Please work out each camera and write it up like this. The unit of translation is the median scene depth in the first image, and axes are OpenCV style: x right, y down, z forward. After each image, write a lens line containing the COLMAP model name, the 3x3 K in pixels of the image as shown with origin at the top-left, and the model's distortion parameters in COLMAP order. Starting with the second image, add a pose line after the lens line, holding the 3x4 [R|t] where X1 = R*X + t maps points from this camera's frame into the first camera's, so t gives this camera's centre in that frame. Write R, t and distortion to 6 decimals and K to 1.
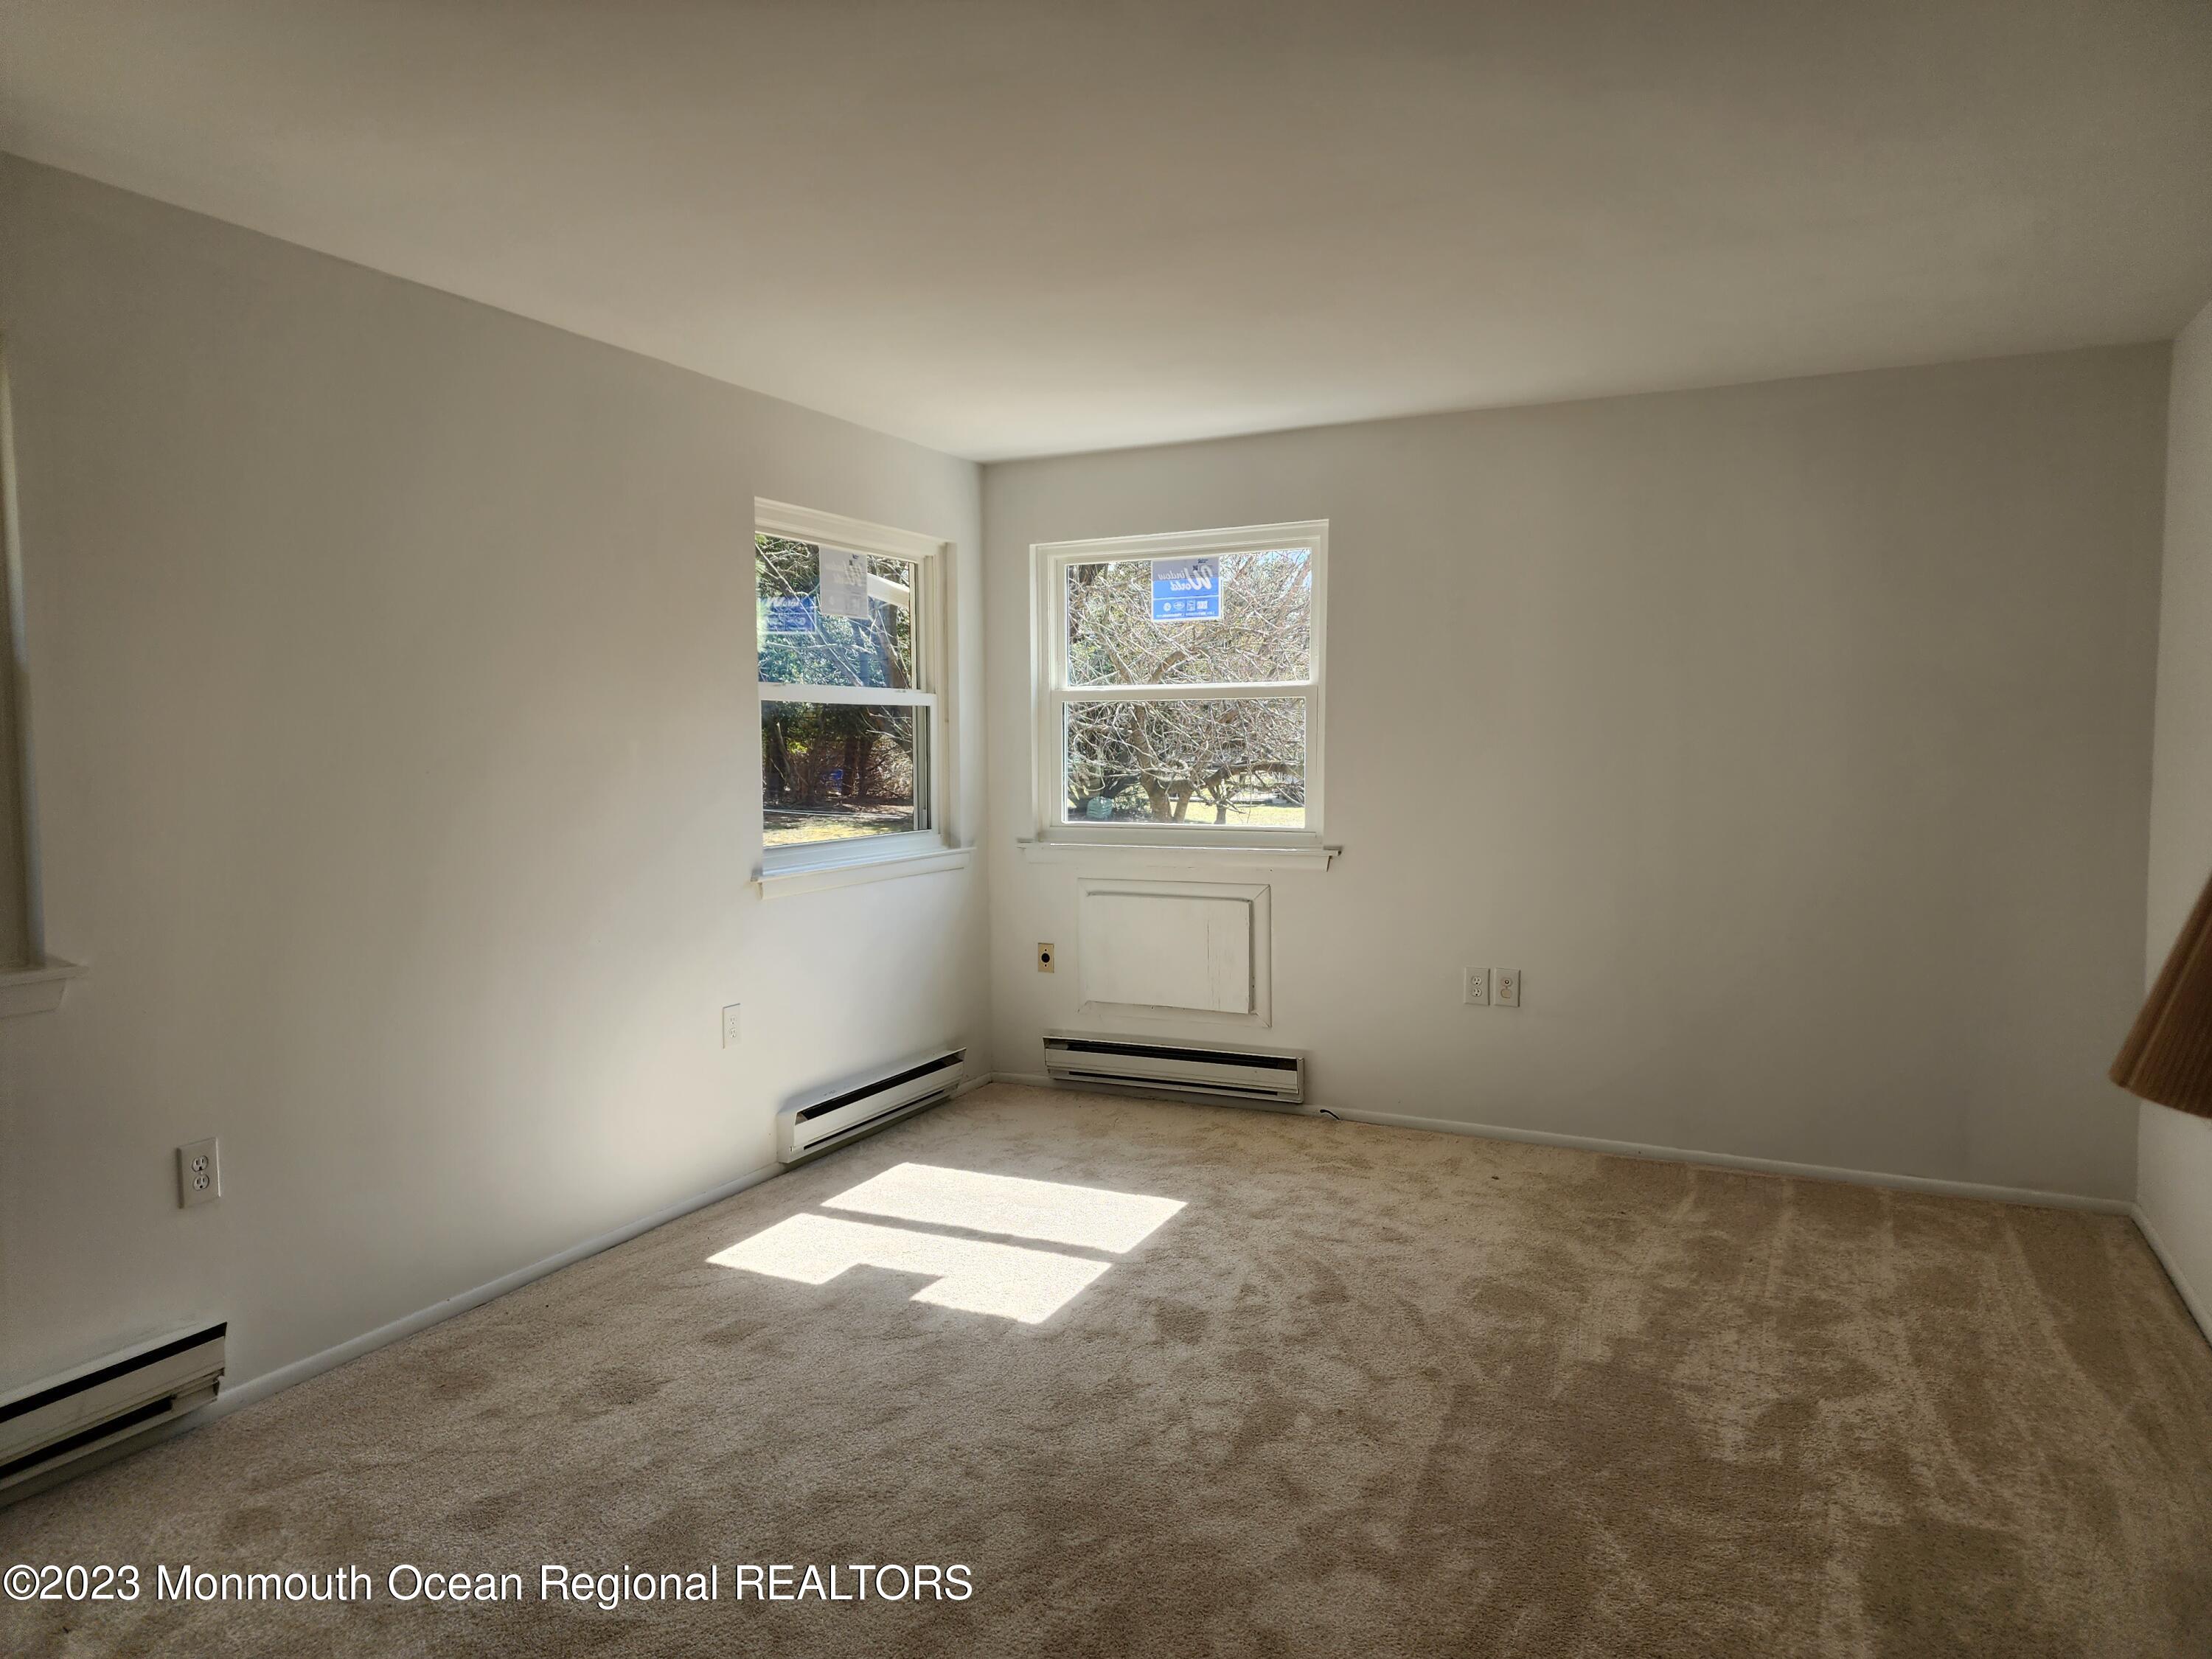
lens RADIAL K [[1494.0, 0, 1103.9], [0, 1494.0, 842.4], [0, 0, 1]] dist [0.082831, -0.074344]
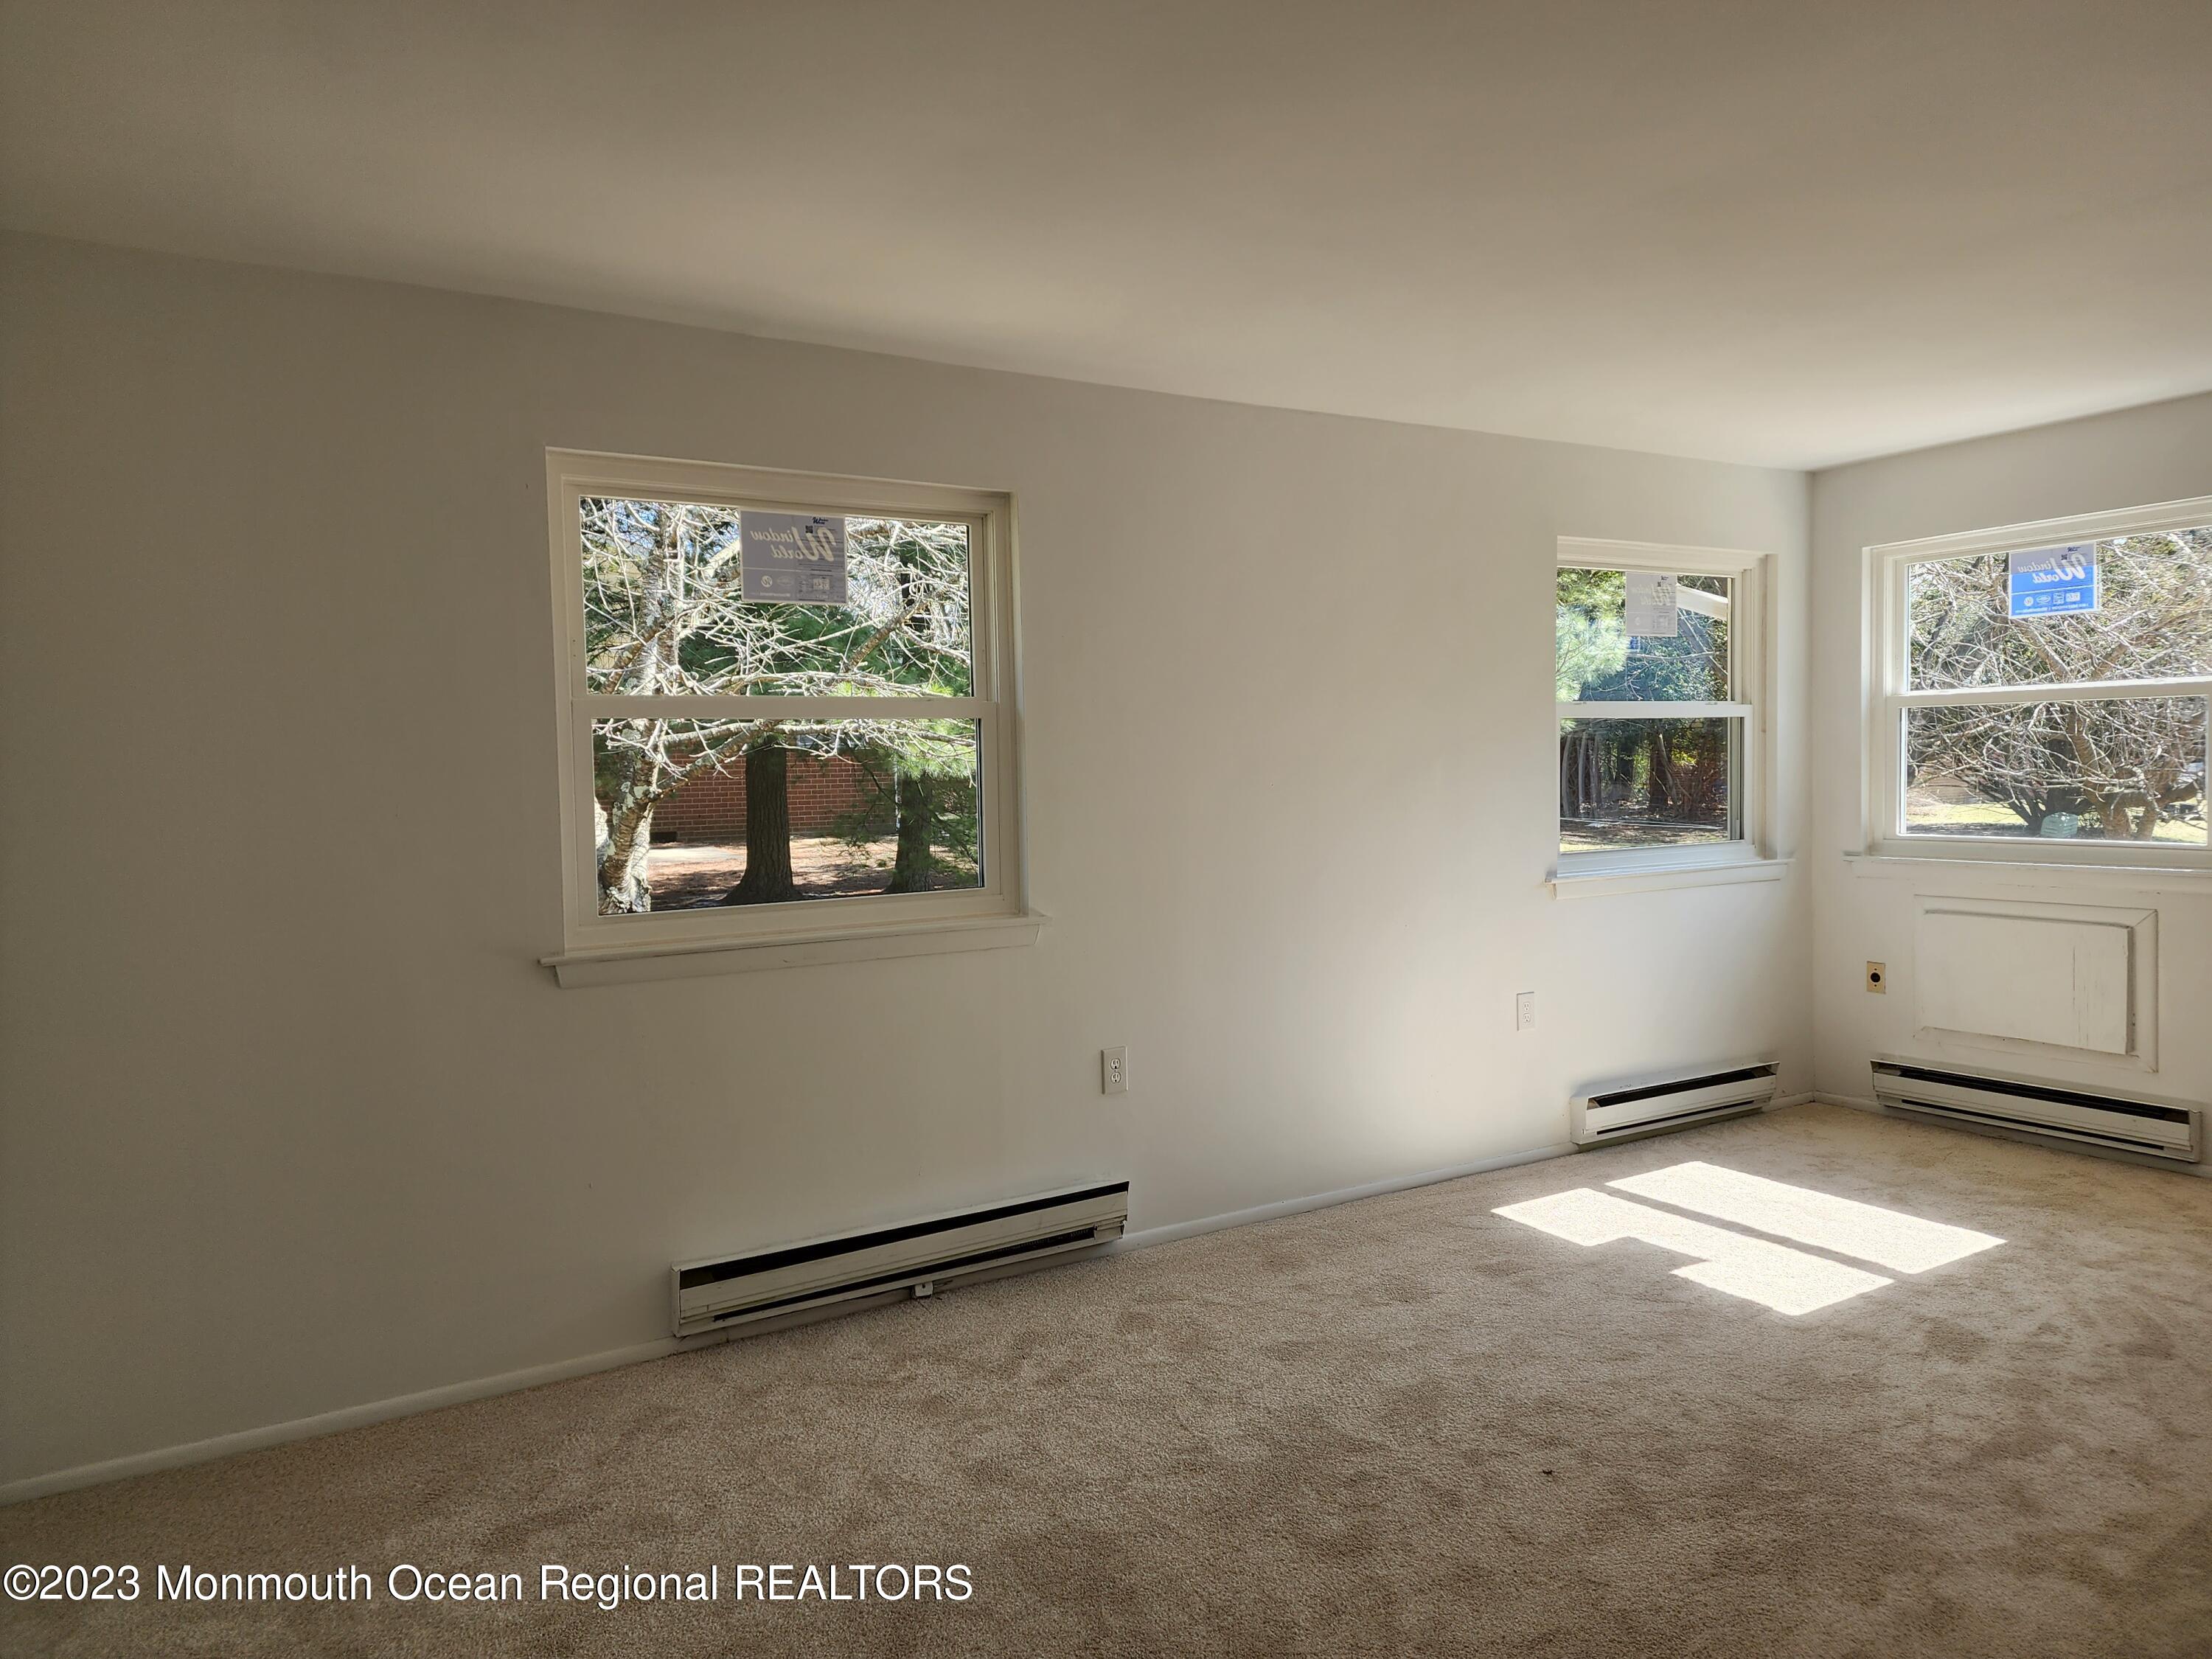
lens RADIAL K [[1494.0, 0, 1101.3], [0, 1494.0, 815.1], [0, 0, 1]] dist [0.082831, -0.074344]
pose [[0.837127, 0.008375, -0.546944, 0.118765], [-0.024228, 0.999469, -0.021778, 0.011052], [0.546472, 0.031482, 0.836886, -0.131748]]
